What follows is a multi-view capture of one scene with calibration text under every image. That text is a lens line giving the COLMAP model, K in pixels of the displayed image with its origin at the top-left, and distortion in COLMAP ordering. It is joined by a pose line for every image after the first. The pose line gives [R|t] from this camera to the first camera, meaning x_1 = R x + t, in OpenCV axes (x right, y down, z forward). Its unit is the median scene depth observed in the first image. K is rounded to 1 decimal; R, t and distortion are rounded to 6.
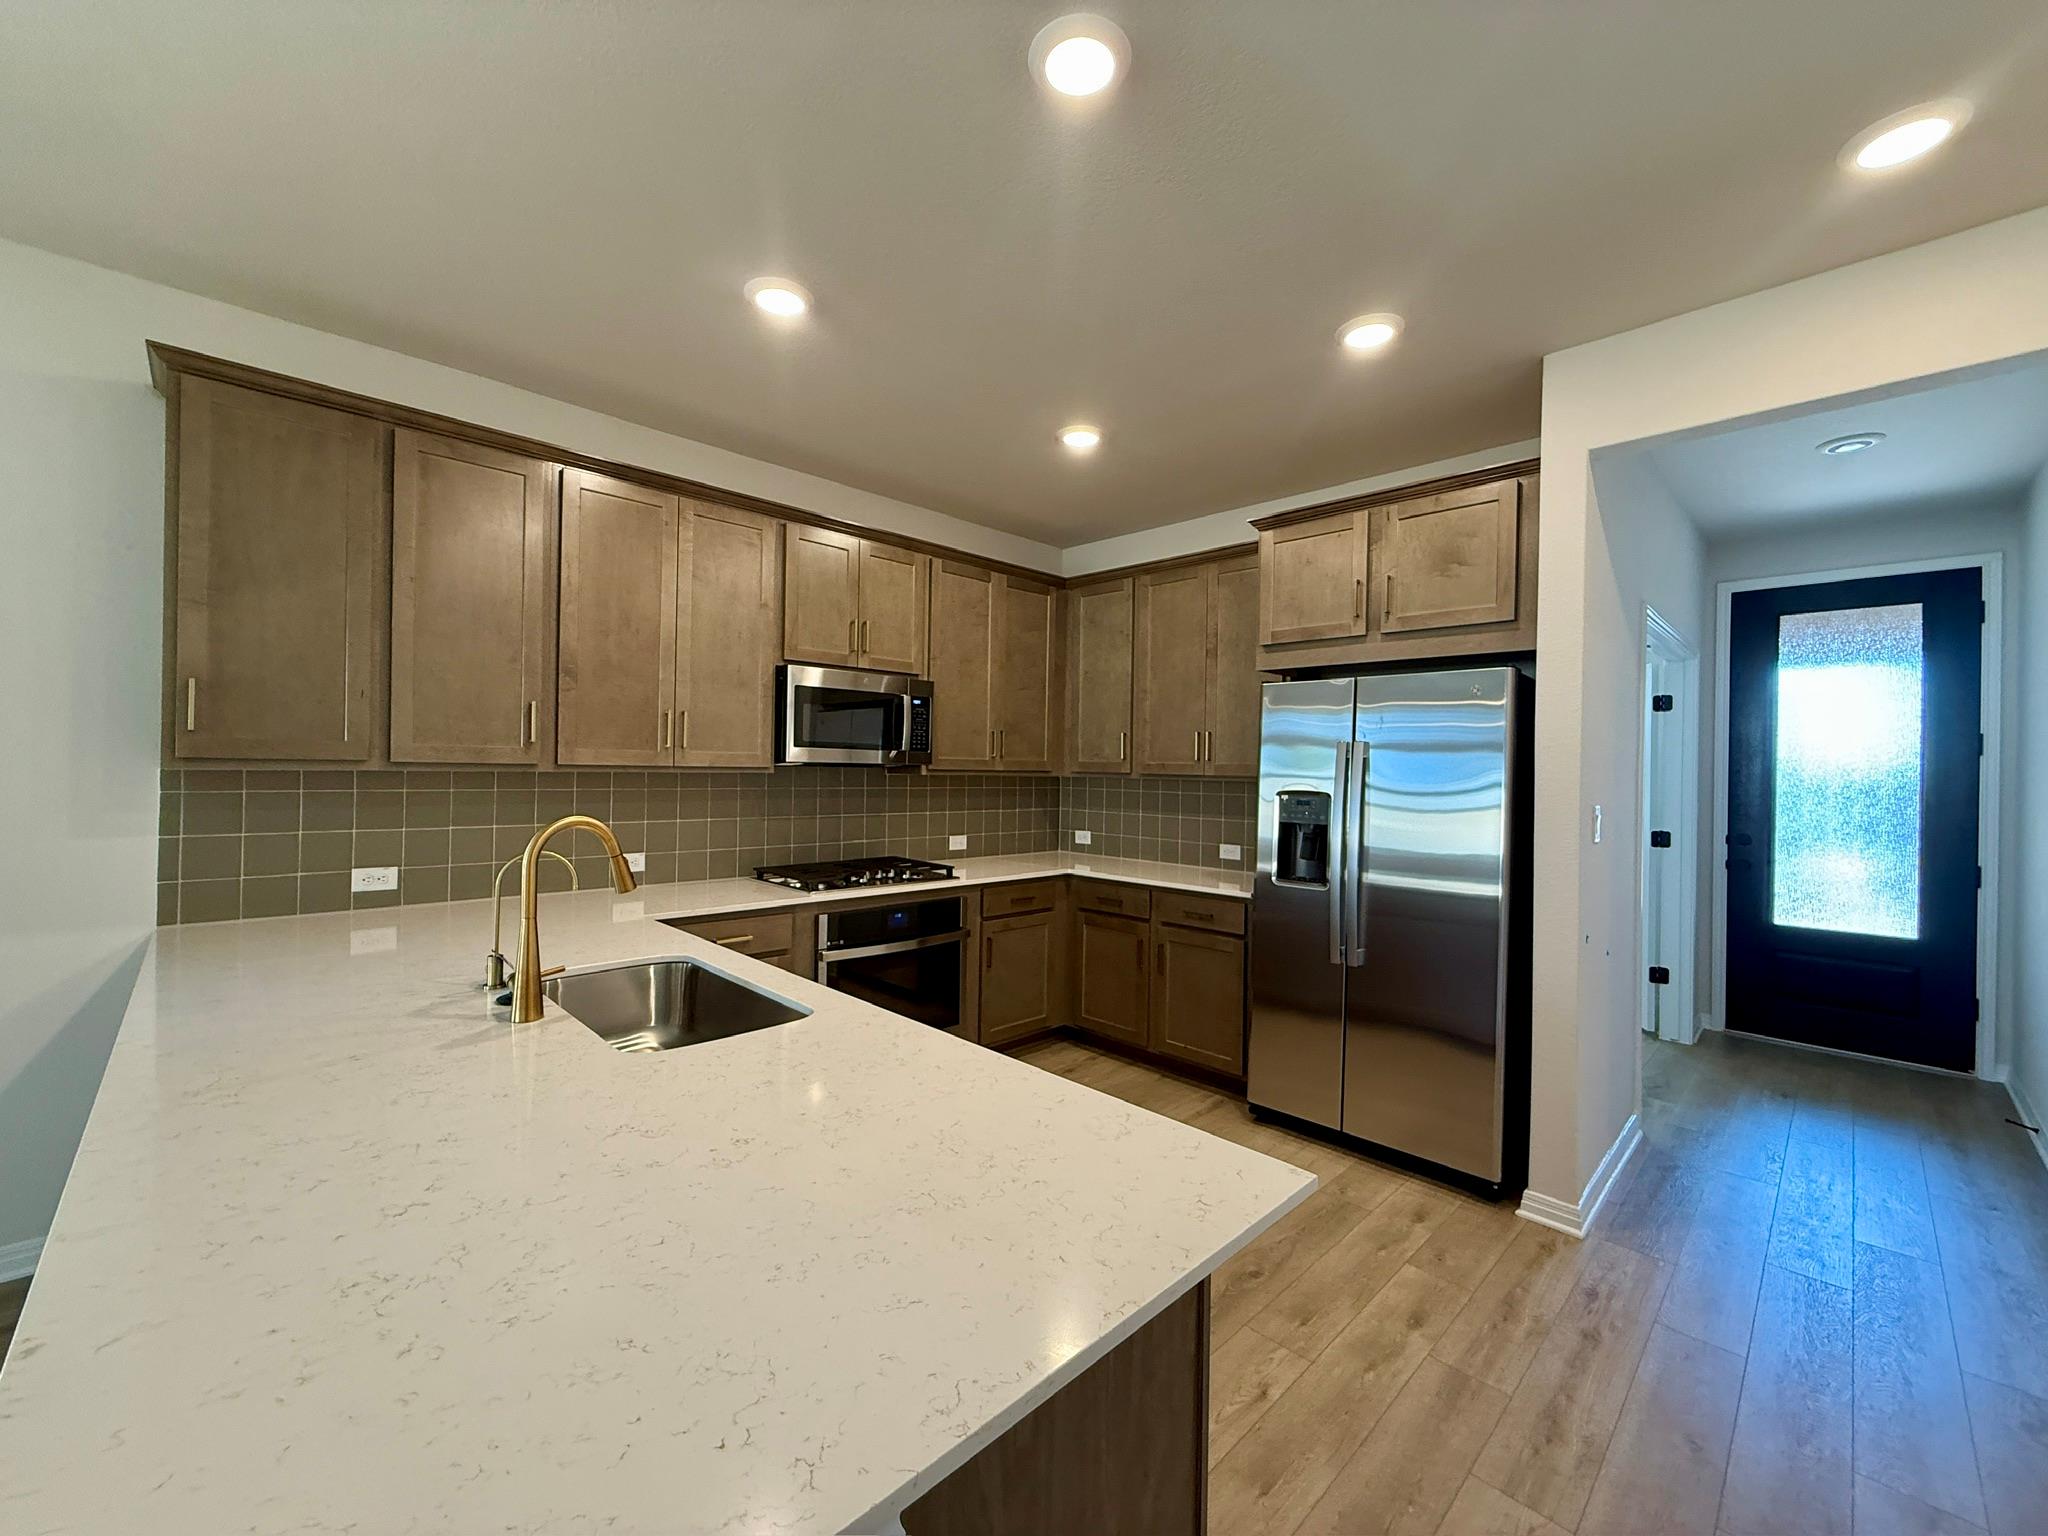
lens RADIAL K [[818.6, 0, 1018.3], [0, 818.6, 769.6], [0, 0, 1]] dist [0.000814, 0.000186]
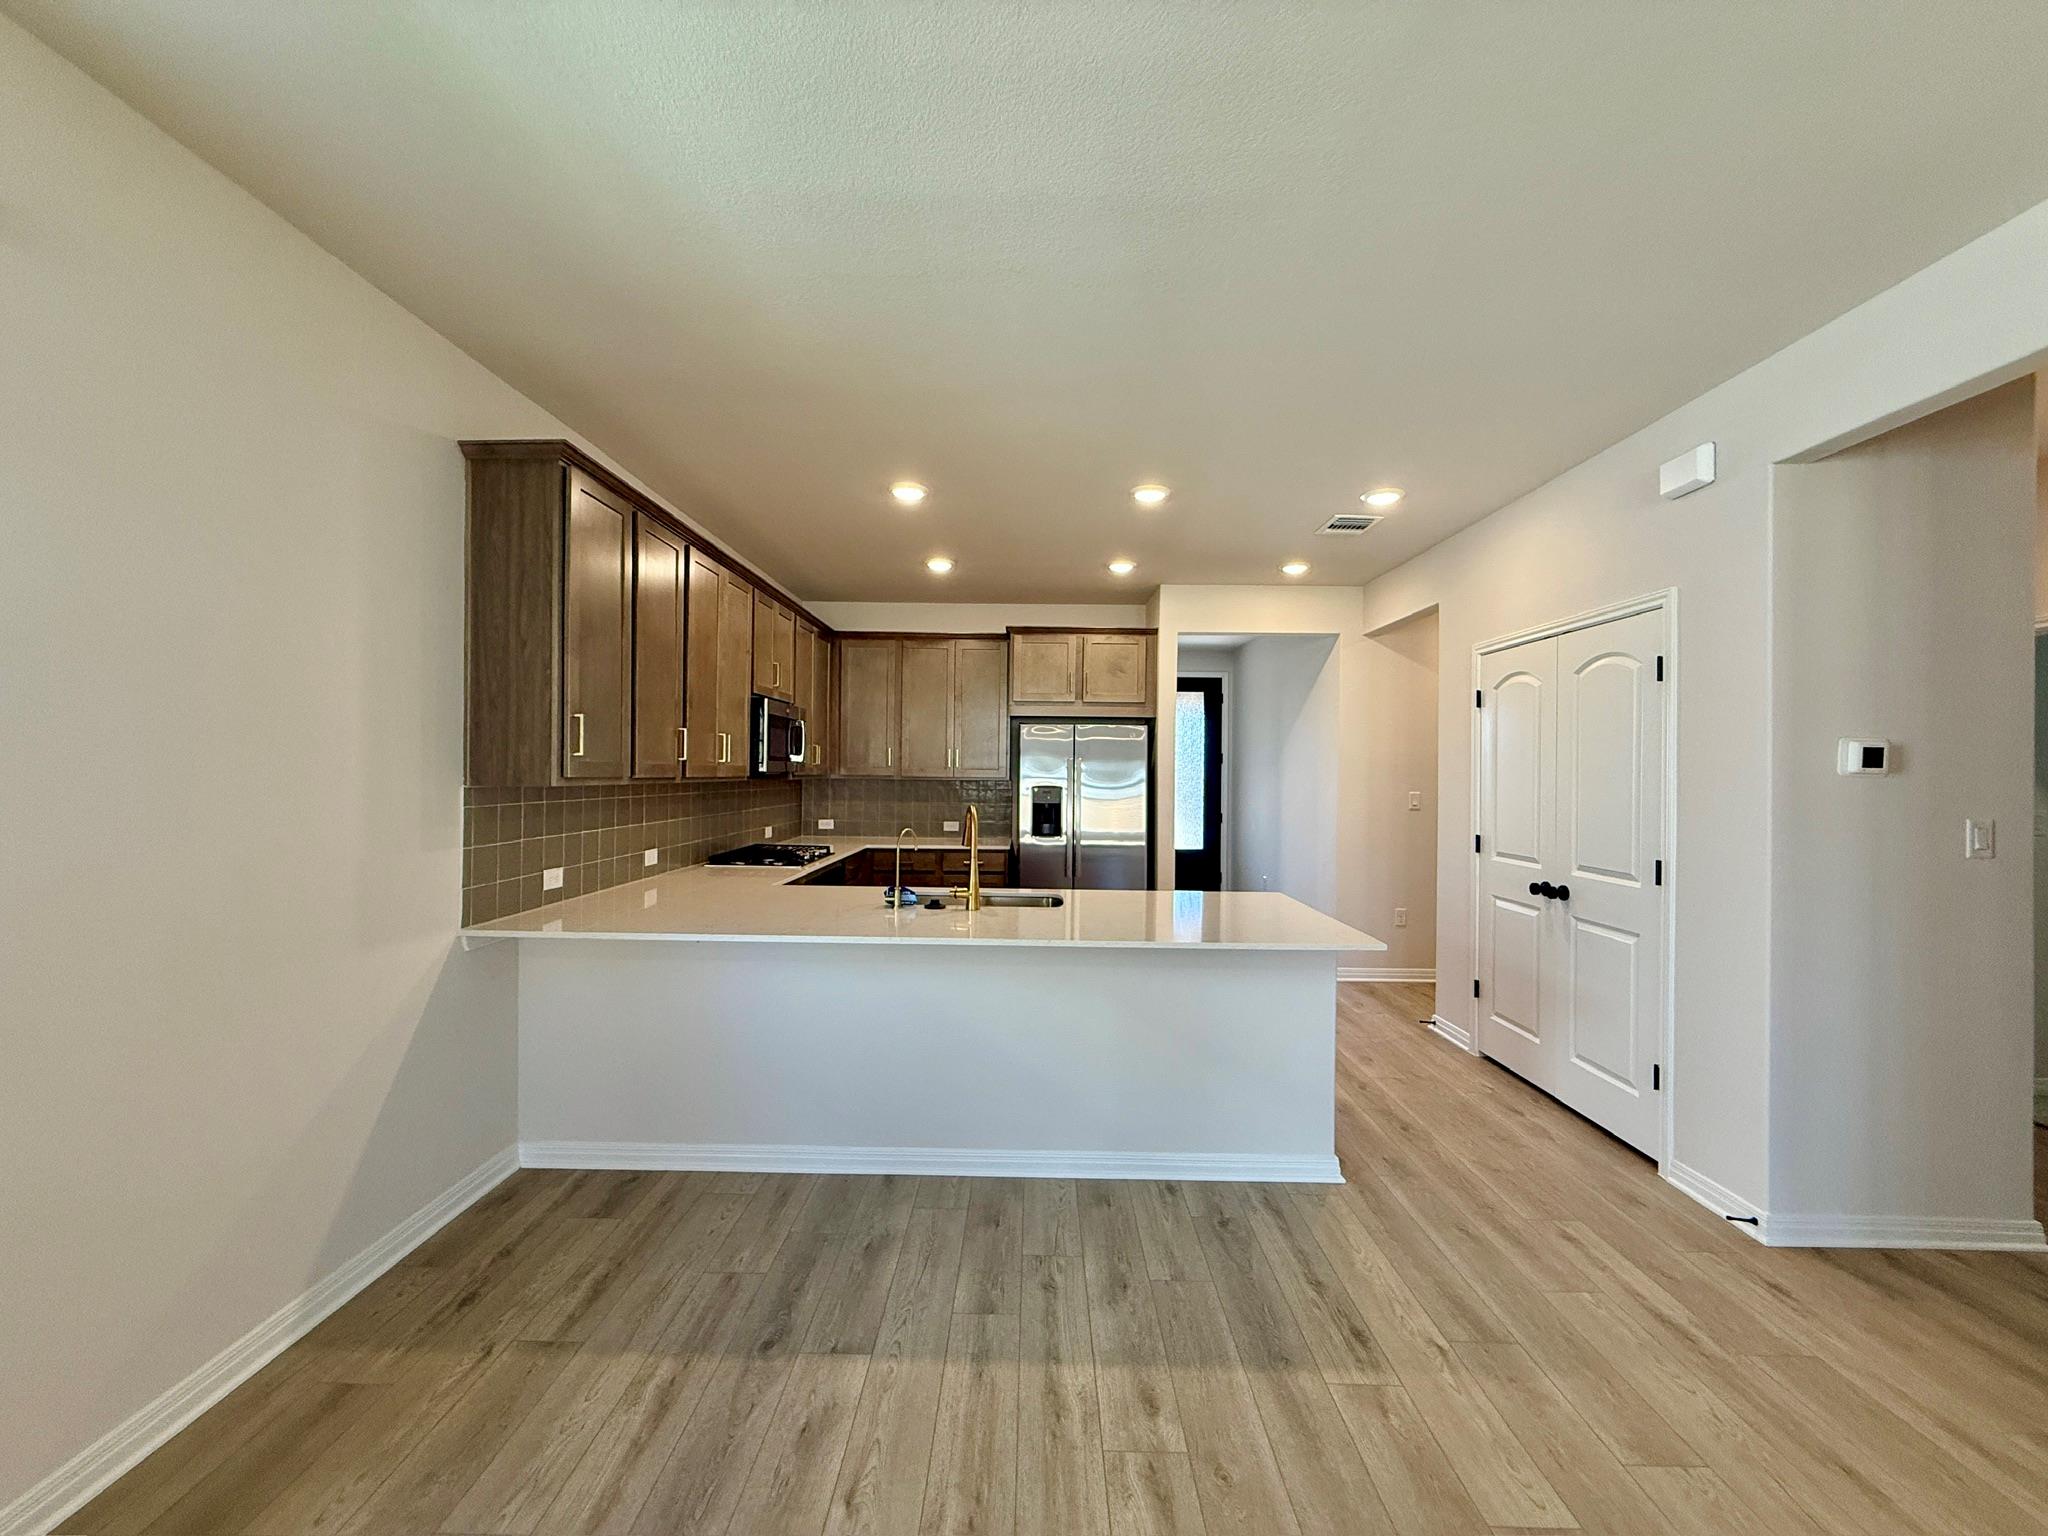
lens RADIAL K [[818.6, 0, 1018.3], [0, 818.6, 769.6], [0, 0, 1]] dist [0.000814, 0.000186]
pose [[0.711752, -0.007615, 0.702389, -0.961493], [0.002863, 0.999964, 0.007940, -0.023390], [-0.702425, -0.003641, 0.711749, -0.239181]]
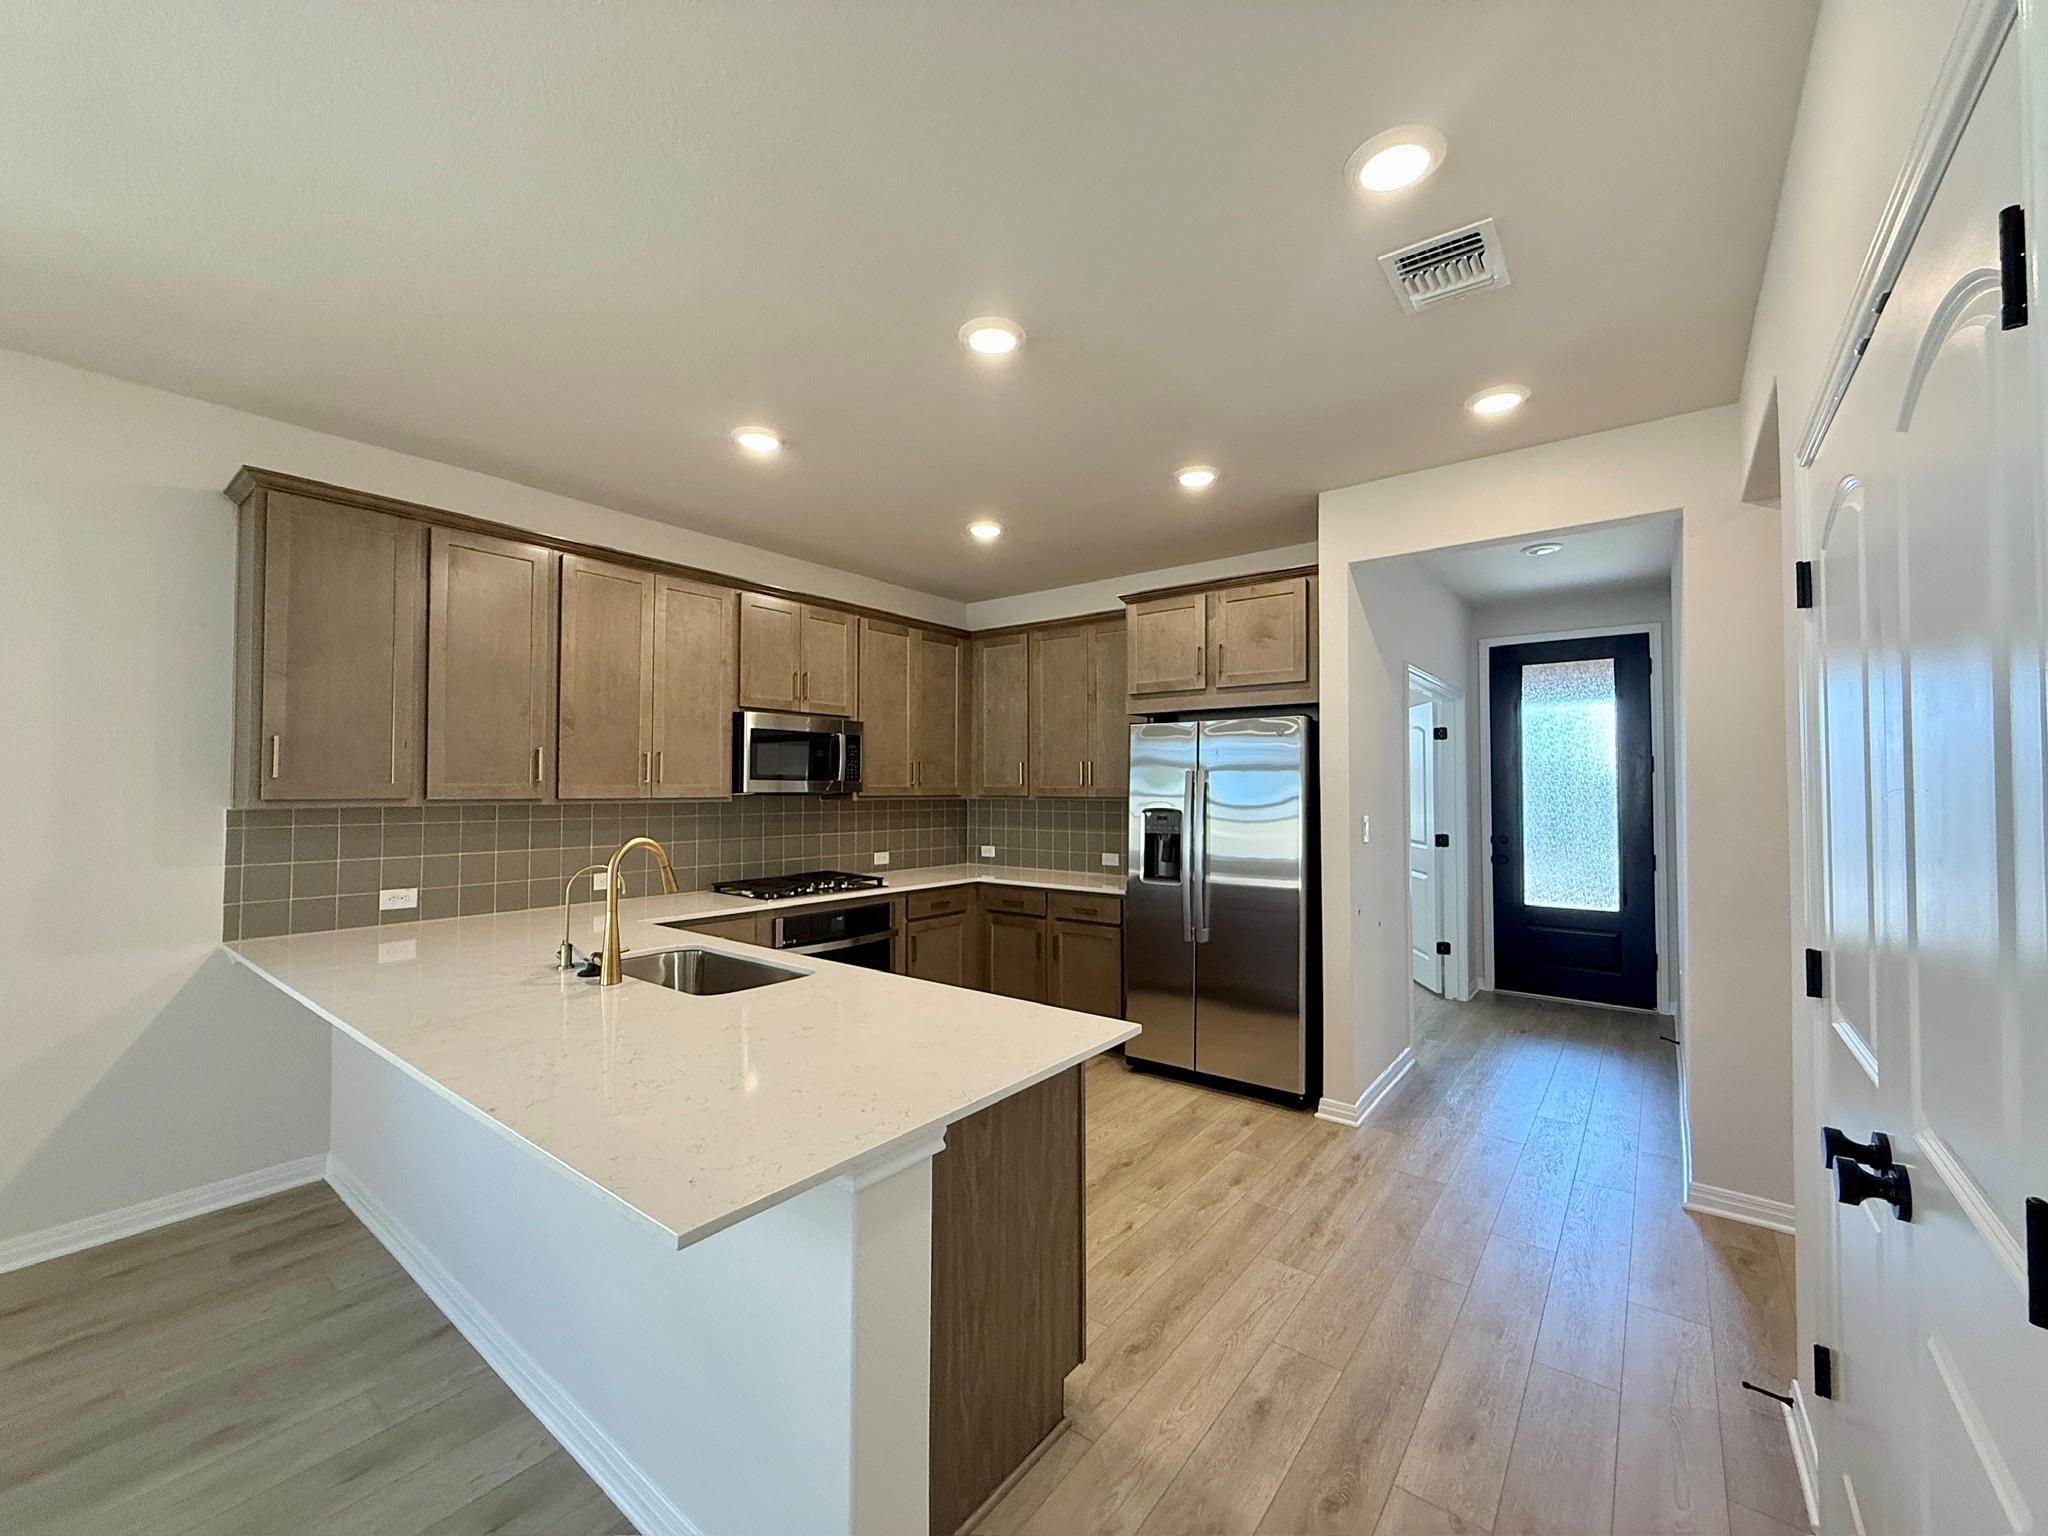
lens RADIAL K [[818.6, 0, 1018.3], [0, 818.6, 769.6], [0, 0, 1]] dist [0.000814, 0.000186]
pose [[0.991524, -0.013139, 0.129254, -0.041944], [0.016225, 0.999607, -0.022849, -0.009410], [-0.128903, 0.024752, 0.991348, -0.248457]]
